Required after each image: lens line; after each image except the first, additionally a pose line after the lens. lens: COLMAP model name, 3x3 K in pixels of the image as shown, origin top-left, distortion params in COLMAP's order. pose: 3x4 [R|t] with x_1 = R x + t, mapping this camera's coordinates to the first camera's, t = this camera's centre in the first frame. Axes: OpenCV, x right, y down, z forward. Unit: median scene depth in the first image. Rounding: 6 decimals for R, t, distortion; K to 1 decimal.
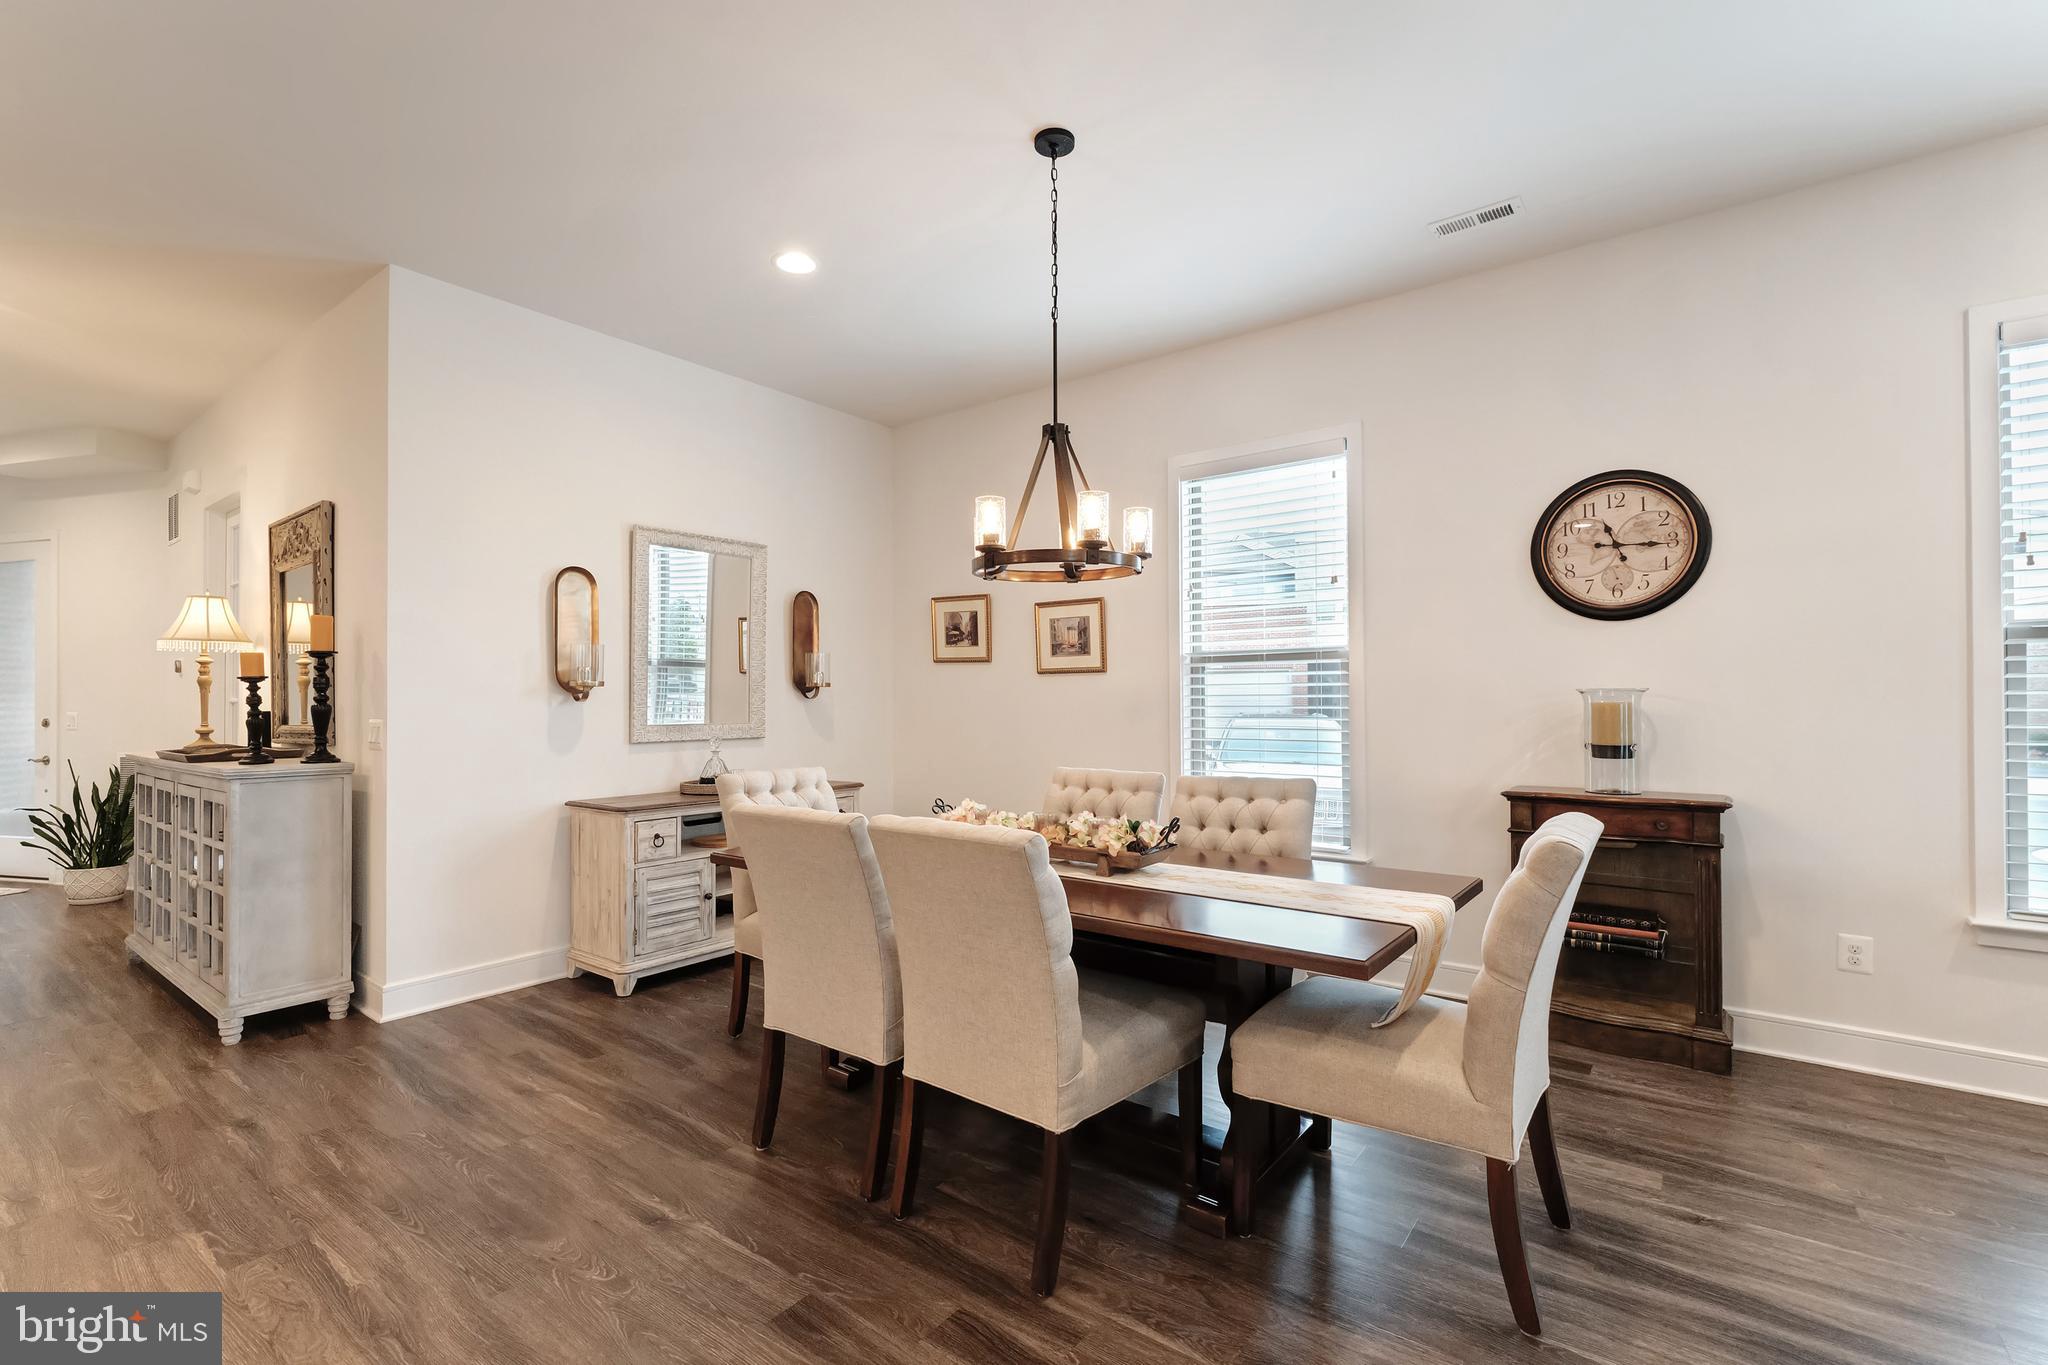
lens RADIAL K [[852.1, 0, 1027.8], [0, 852.1, 691.8], [0, 0, 1]] dist [-0.019219, 0.000025]
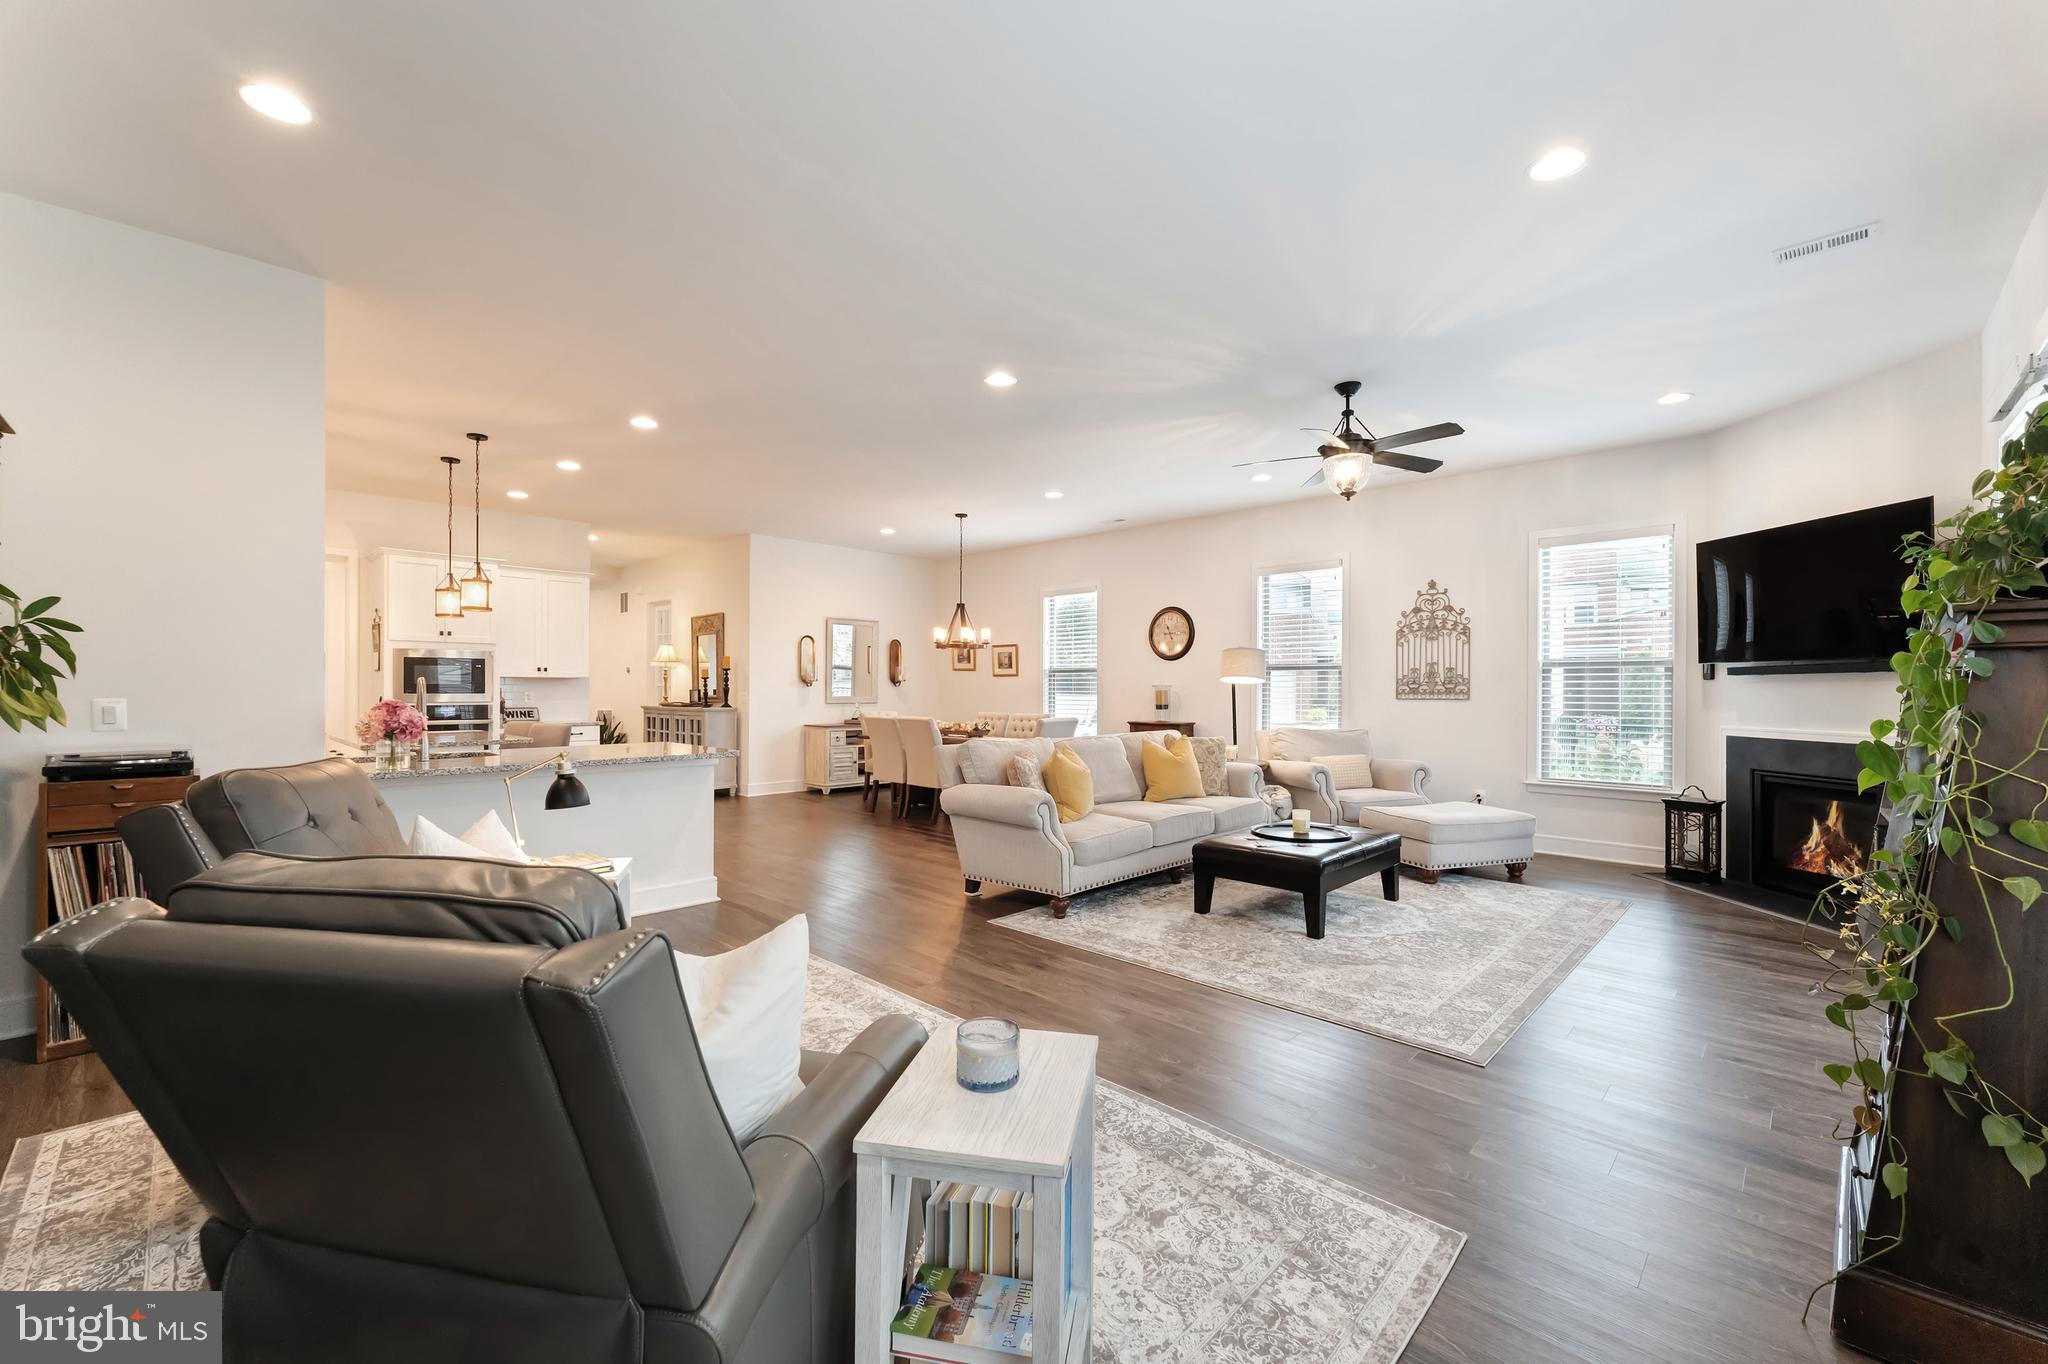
lens RADIAL K [[817.7, 0, 1018.5], [0, 817.7, 685.1], [0, 0, 1]] dist [0.000762, 0.000010]
pose [[0.988668, 0.007319, -0.149943, 0.511795], [-0.006247, 0.999951, 0.007622, -0.017355], [0.149991, -0.006599, 0.988665, -1.461030]]
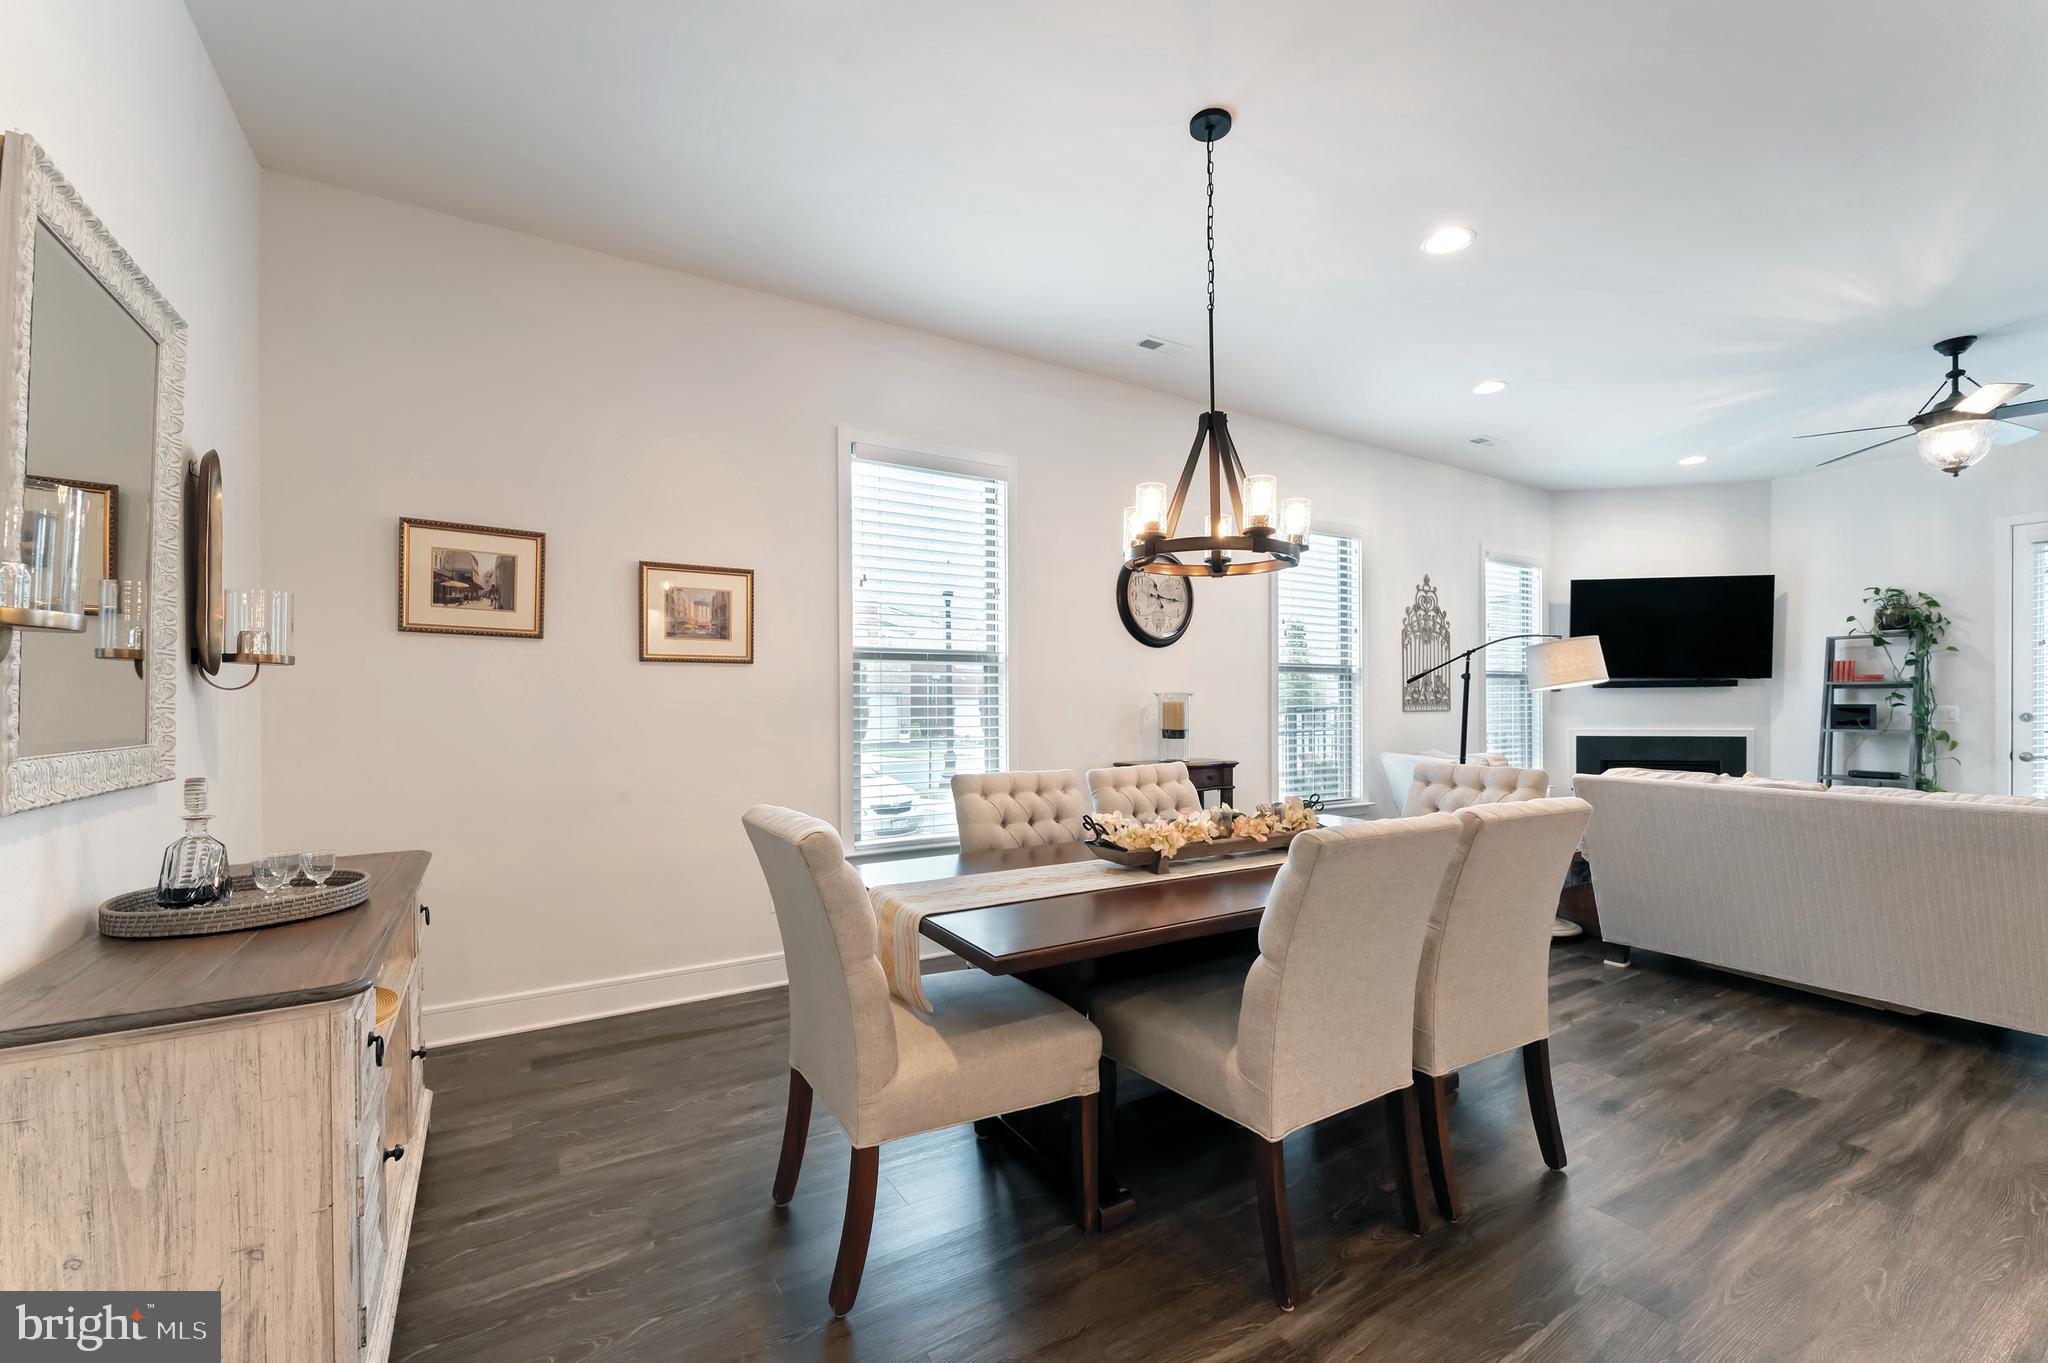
lens RADIAL K [[841.0, 0, 1026.0], [0, 841.0, 702.6], [0, 0, 1]] dist [-0.000002, 0.000010]
pose [[0.379361, 0.003551, 0.925242, -0.649477], [-0.009960, 0.999950, 0.000246, 0.013066], [-0.925195, -0.009309, 0.379377, 0.545868]]
